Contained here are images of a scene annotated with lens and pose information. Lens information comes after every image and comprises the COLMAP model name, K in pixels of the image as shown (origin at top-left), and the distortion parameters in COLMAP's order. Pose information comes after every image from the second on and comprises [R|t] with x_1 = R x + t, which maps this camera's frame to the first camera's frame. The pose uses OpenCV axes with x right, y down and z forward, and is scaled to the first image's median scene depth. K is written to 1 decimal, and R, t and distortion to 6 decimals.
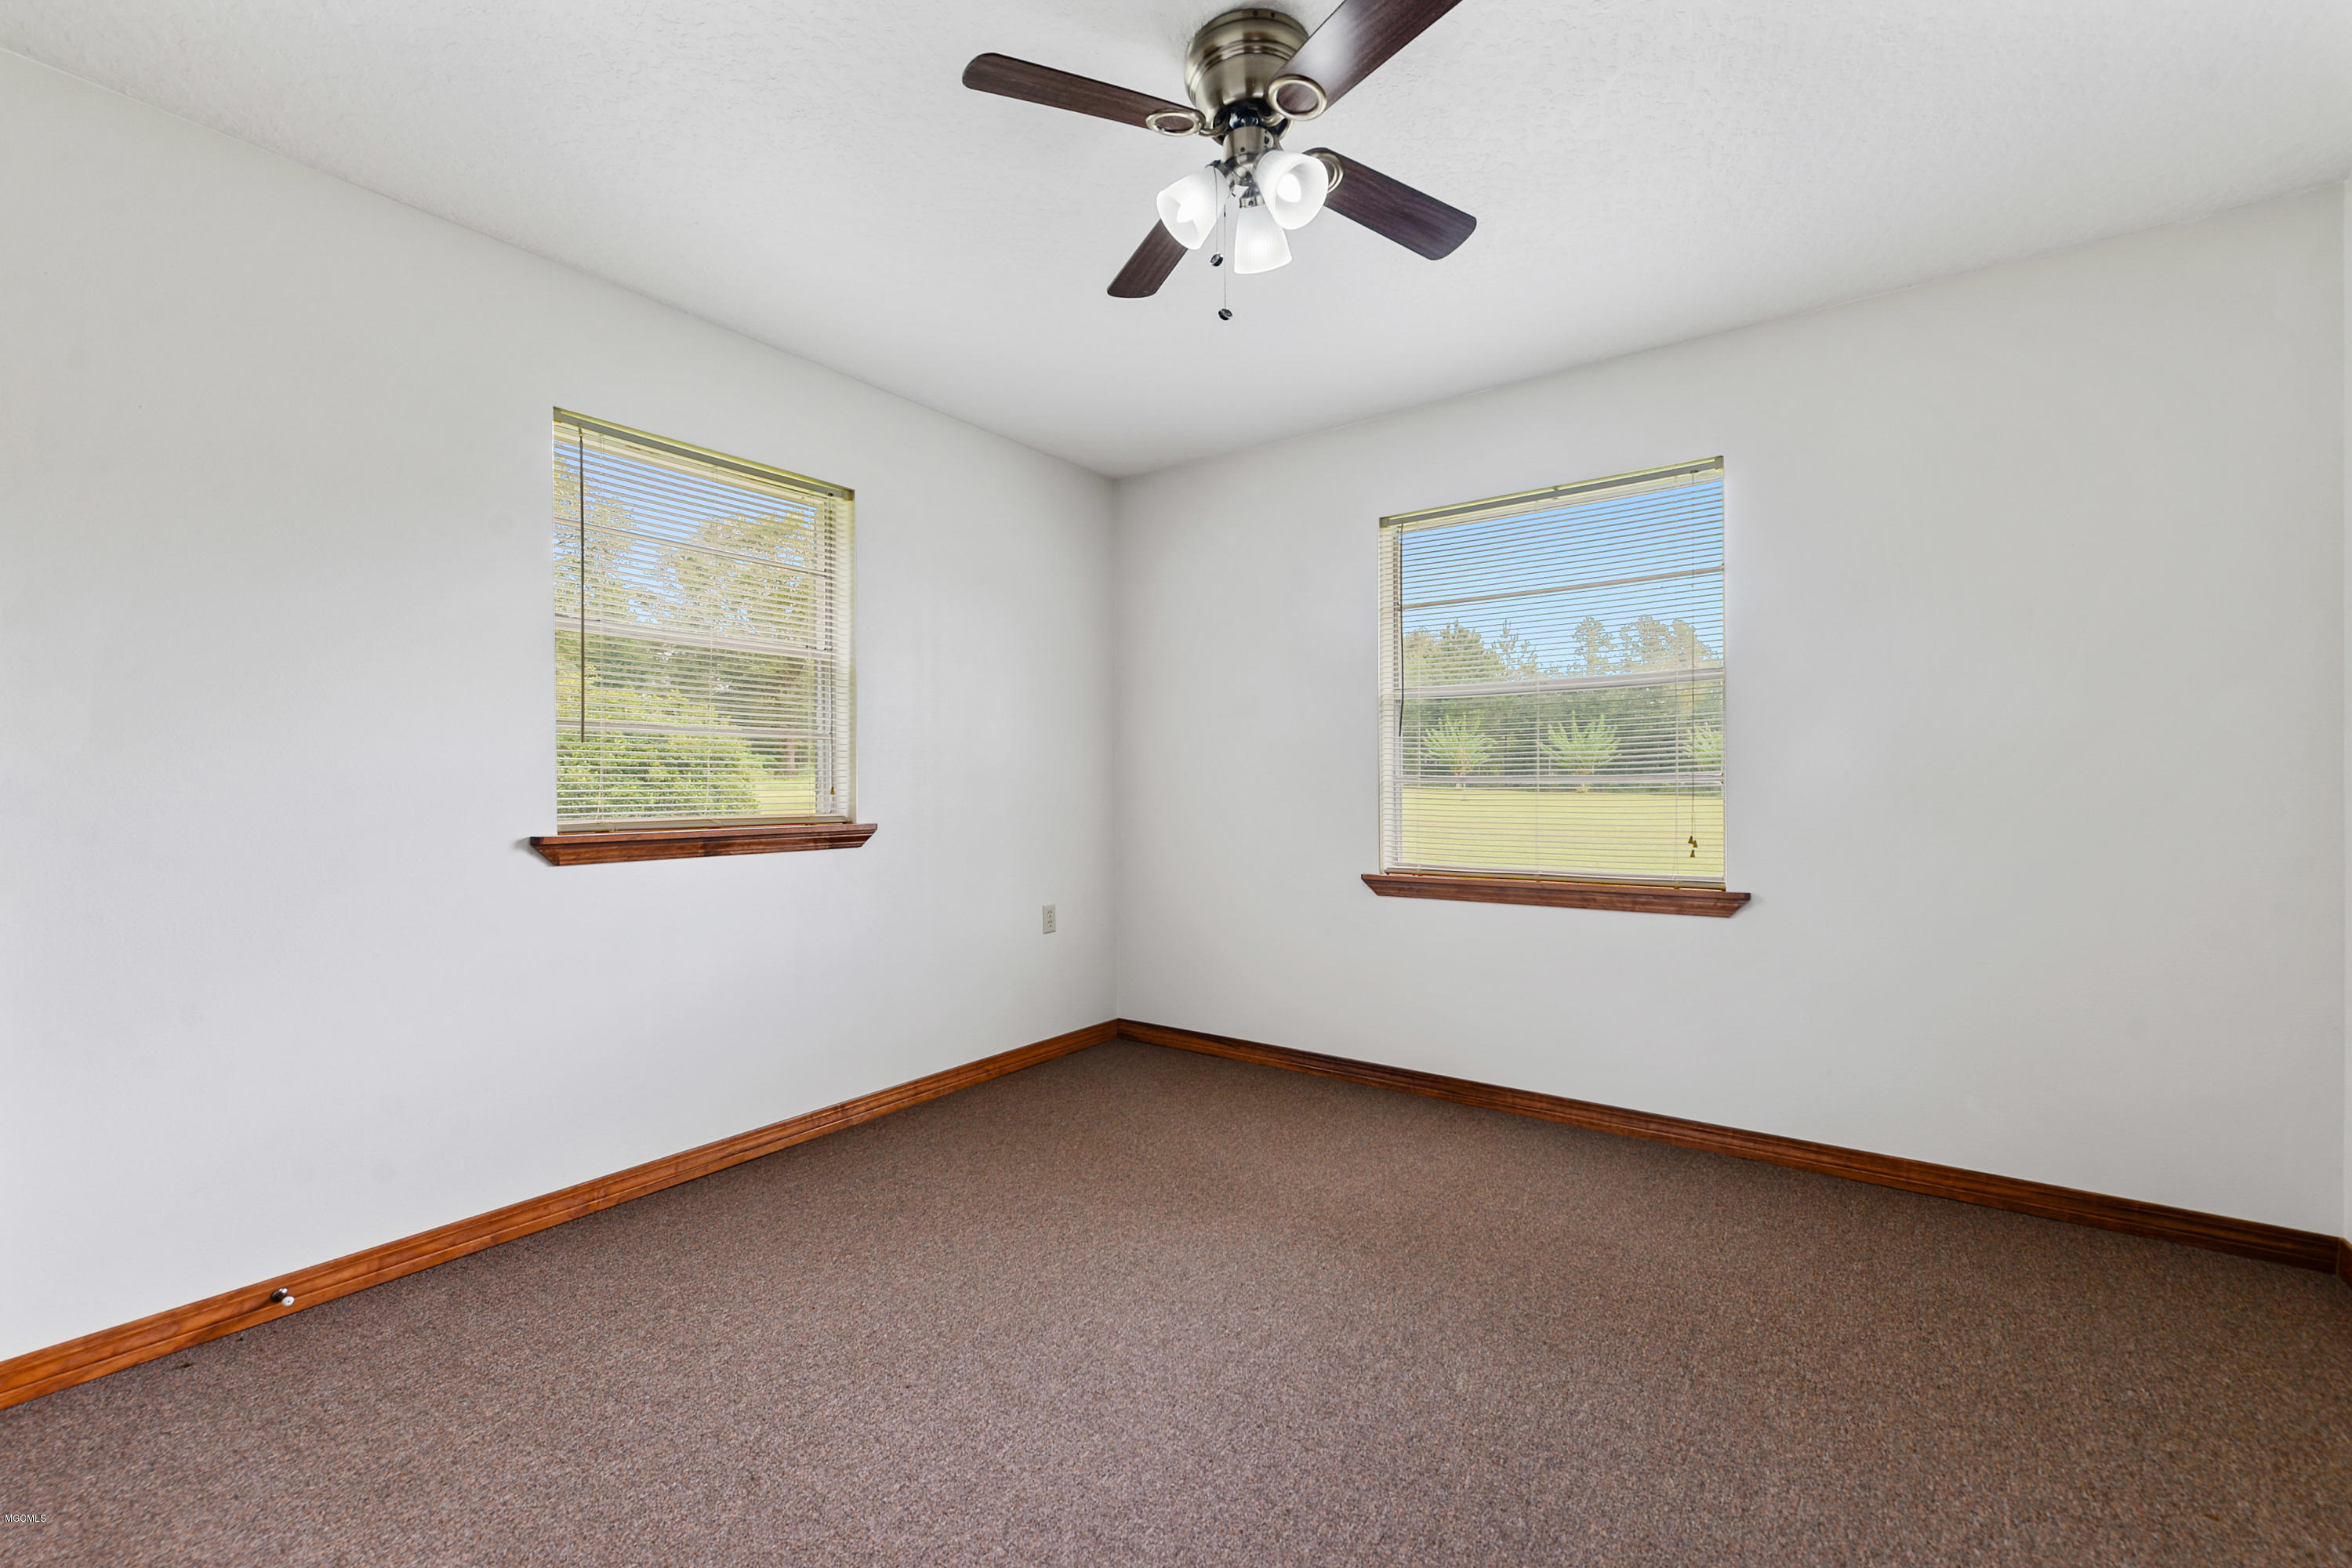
lens RADIAL K [[972.0, 0, 1179.9], [0, 972.0, 791.4], [0, 0, 1]] dist [0.011428, -0.000069]
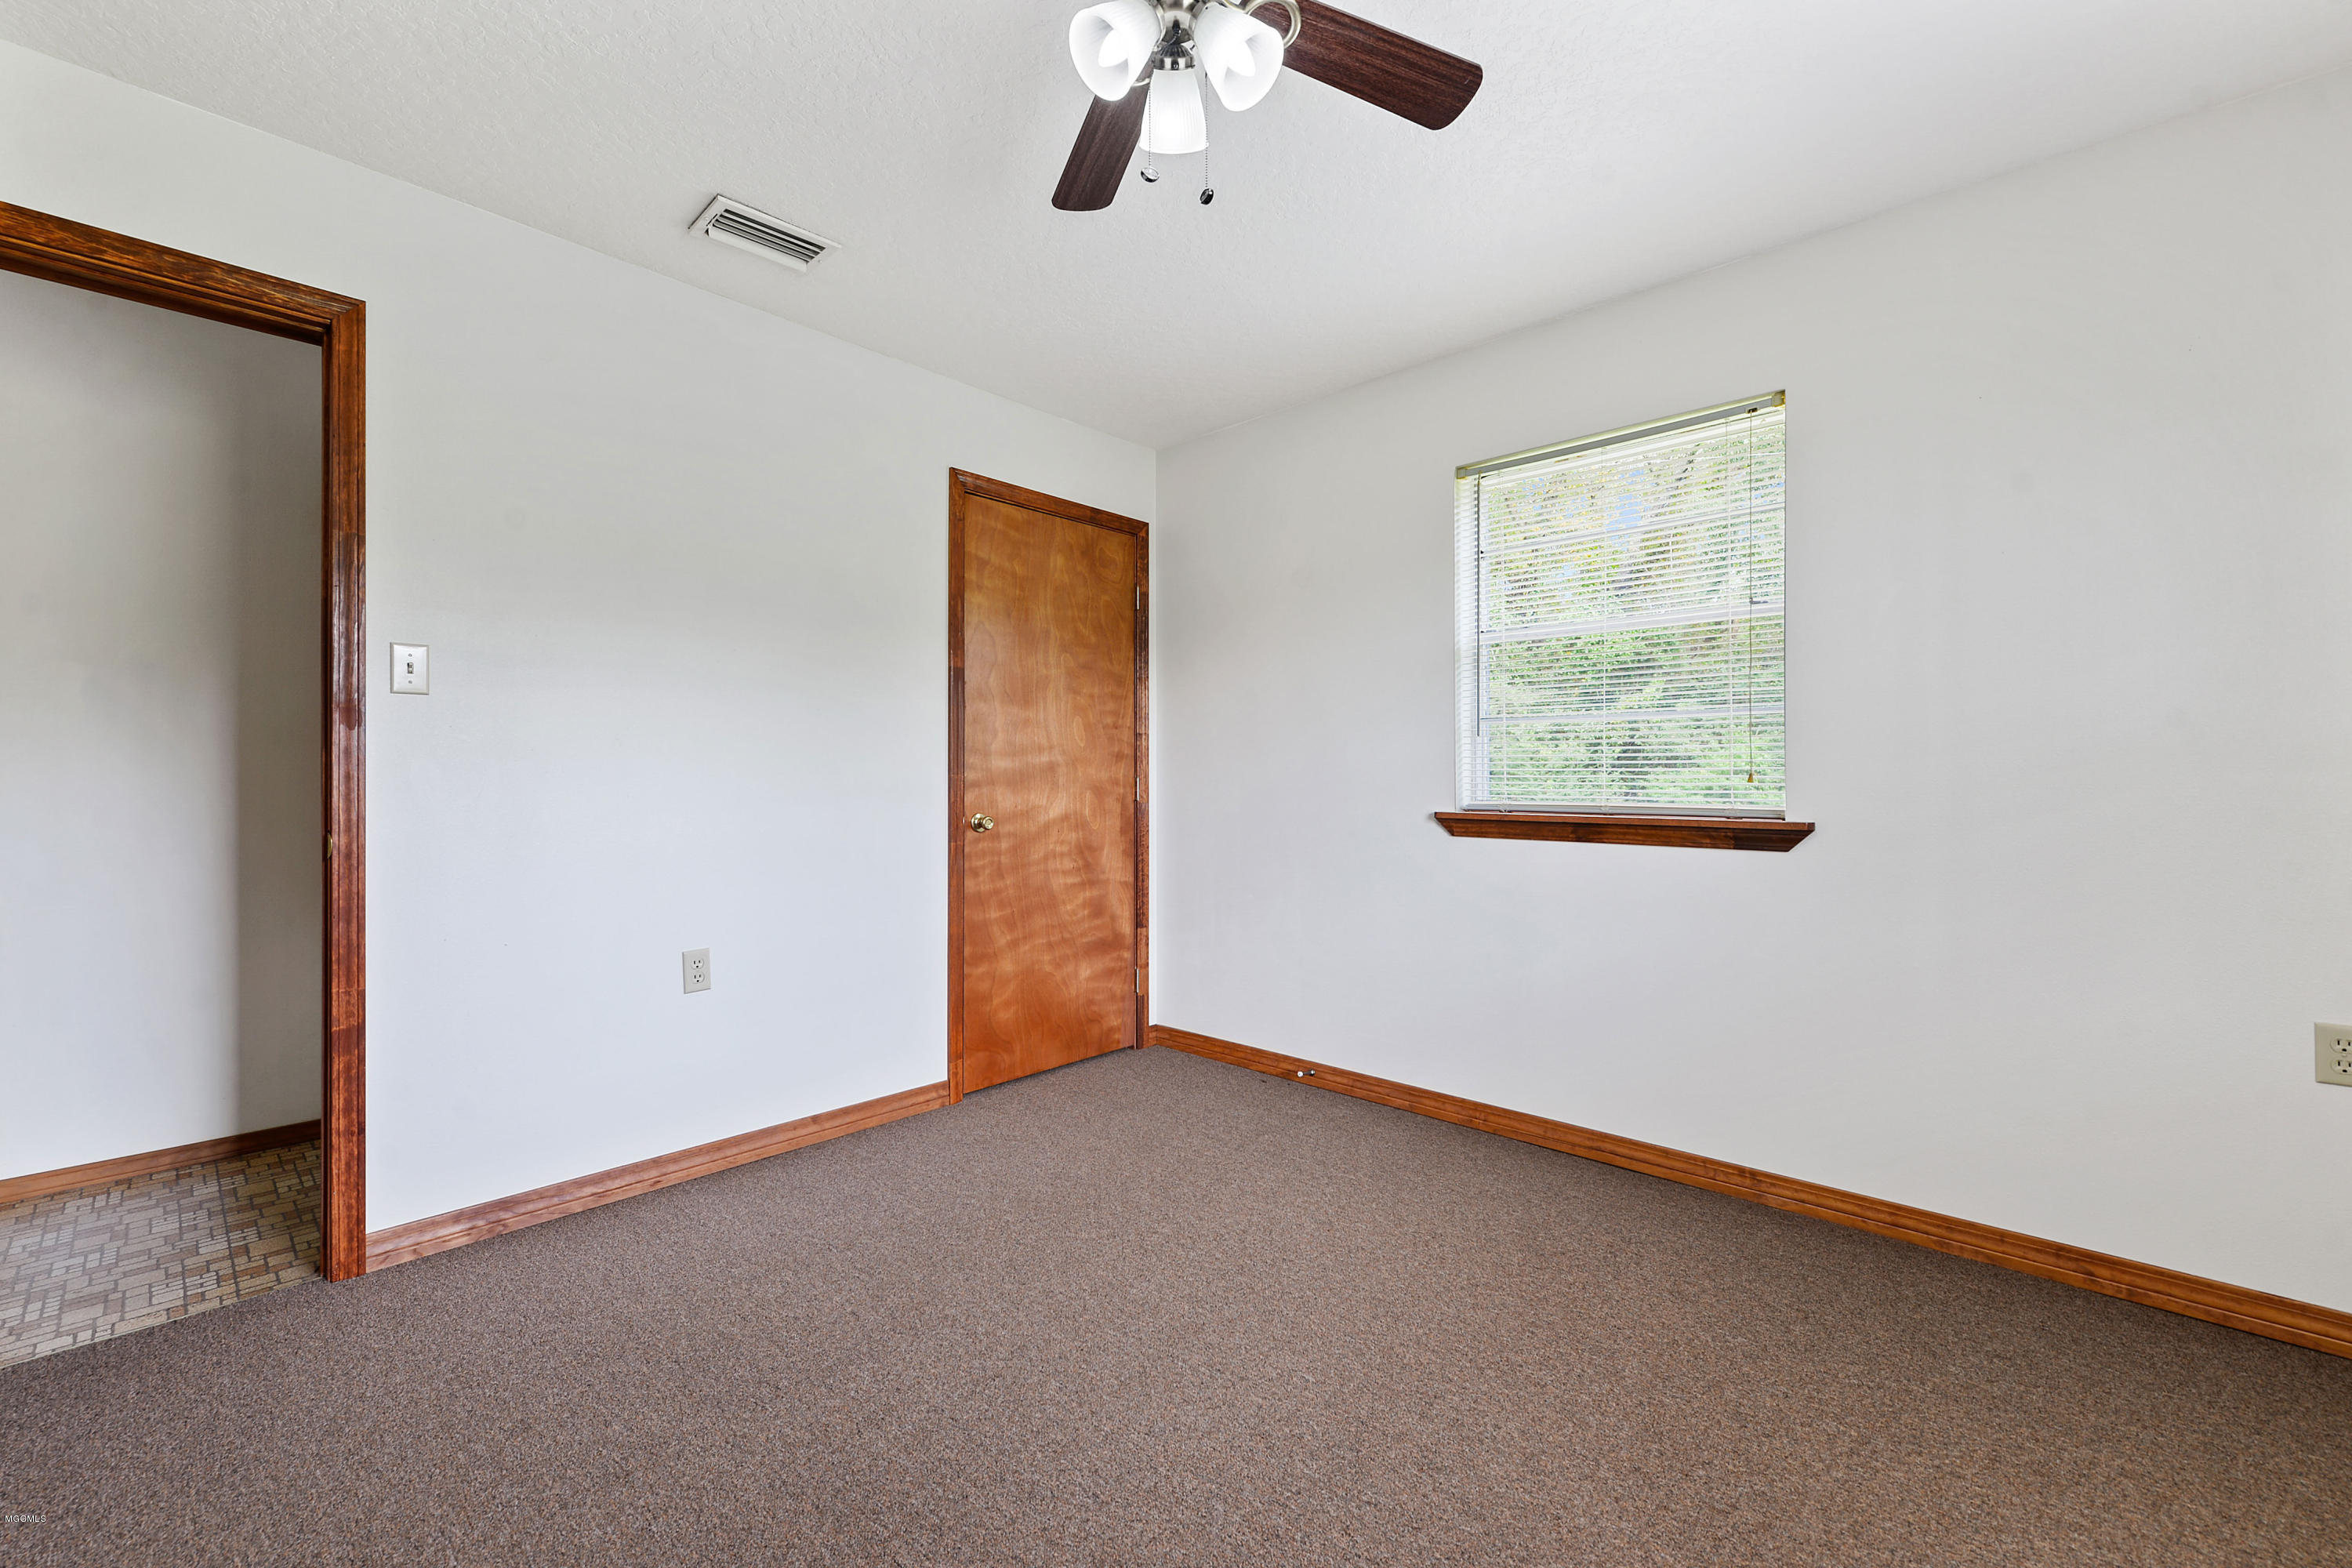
lens RADIAL K [[972.0, 0, 1174.3], [0, 972.0, 778.0], [0, 0, 1]] dist [0.011428, -0.000069]
pose [[-0.129939, 0.004058, -0.991514, 0.583037], [-0.003218, 0.999985, 0.004515, -0.002835], [0.991517, 0.003778, -0.129923, 0.728066]]
